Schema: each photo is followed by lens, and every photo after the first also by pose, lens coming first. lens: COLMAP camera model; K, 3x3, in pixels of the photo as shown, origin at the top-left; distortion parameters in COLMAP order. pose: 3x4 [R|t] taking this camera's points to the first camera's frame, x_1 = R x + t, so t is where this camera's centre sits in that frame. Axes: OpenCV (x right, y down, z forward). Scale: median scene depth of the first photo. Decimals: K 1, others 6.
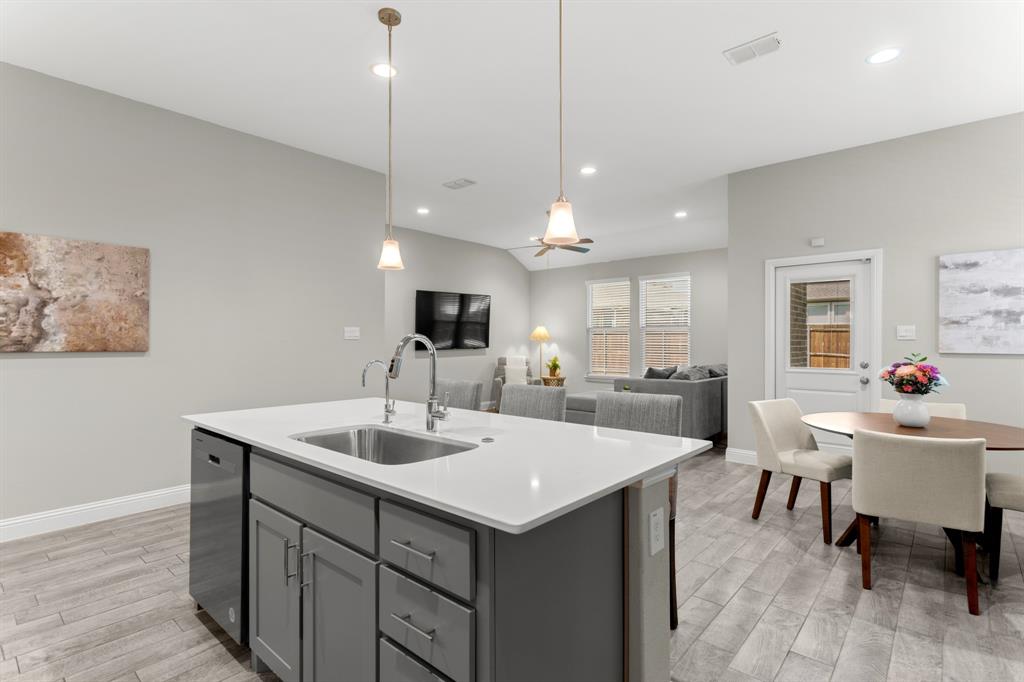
lens RADIAL K [[506.4, 0, 516.5], [0, 506.4, 337.5], [0, 0, 1]] dist [0.002211, 0.000265]
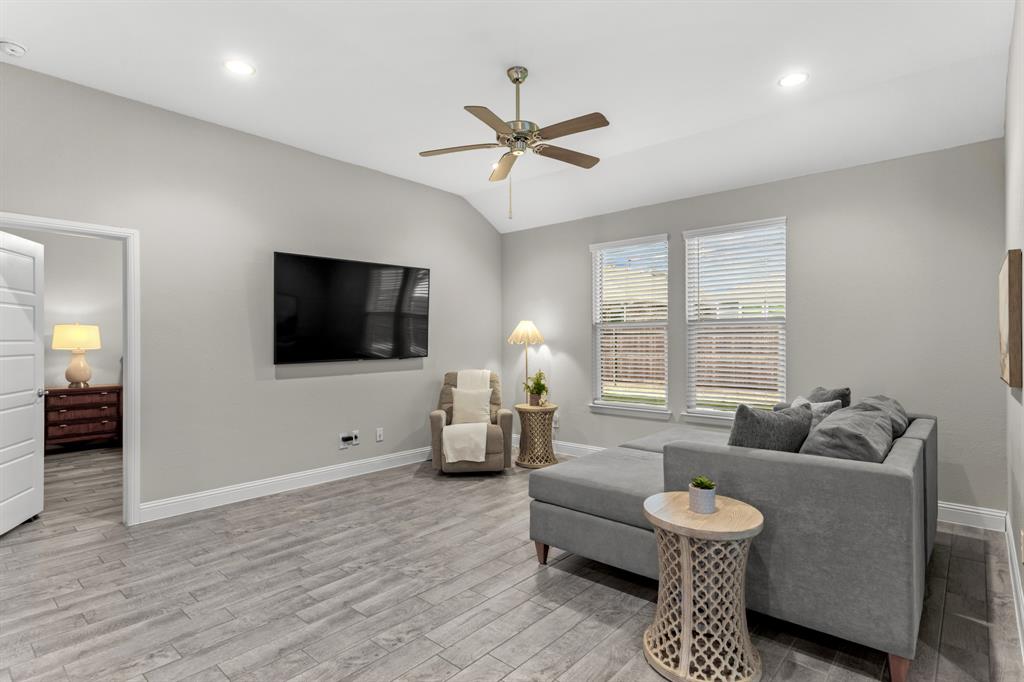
lens RADIAL K [[506.4, 0, 516.5], [0, 506.4, 337.5], [0, 0, 1]] dist [0.002211, 0.000265]
pose [[0.999922, -0.002018, -0.012300, 0.057194], [0.002042, 0.999996, 0.001960, -0.003530], [0.012296, -0.001985, 0.999922, 0.407499]]
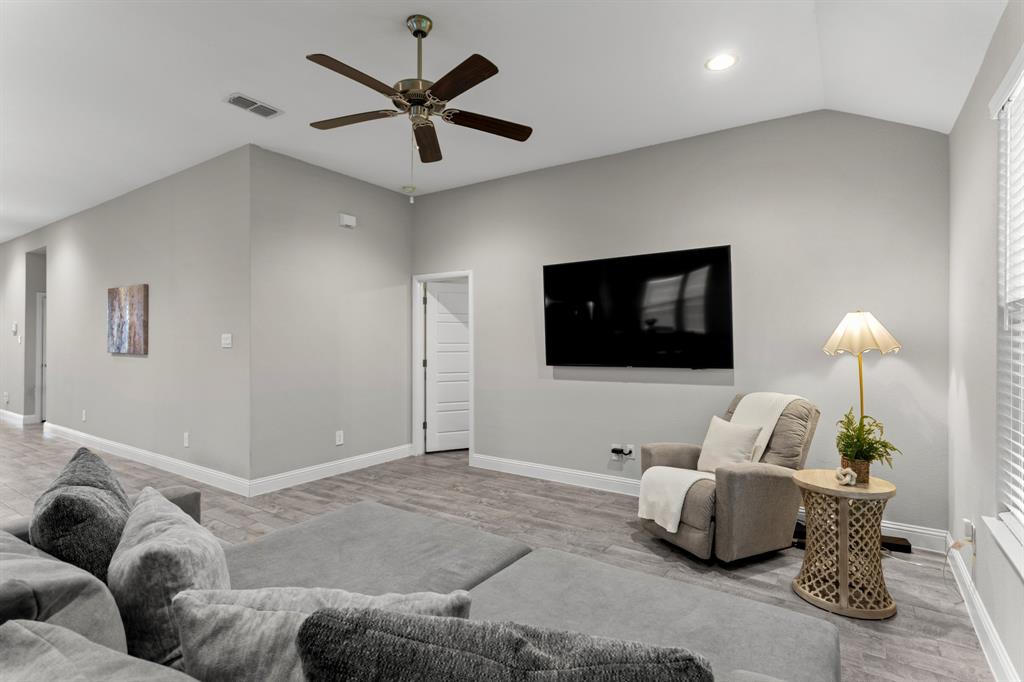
lens RADIAL K [[506.4, 0, 516.5], [0, 506.4, 337.5], [0, 0, 1]] dist [0.002211, 0.000265]
pose [[0.126408, -0.005579, -0.991963, 0.337101], [0.002672, 0.999982, -0.005283, -0.004279], [0.991975, -0.001983, 0.126420, 0.763404]]
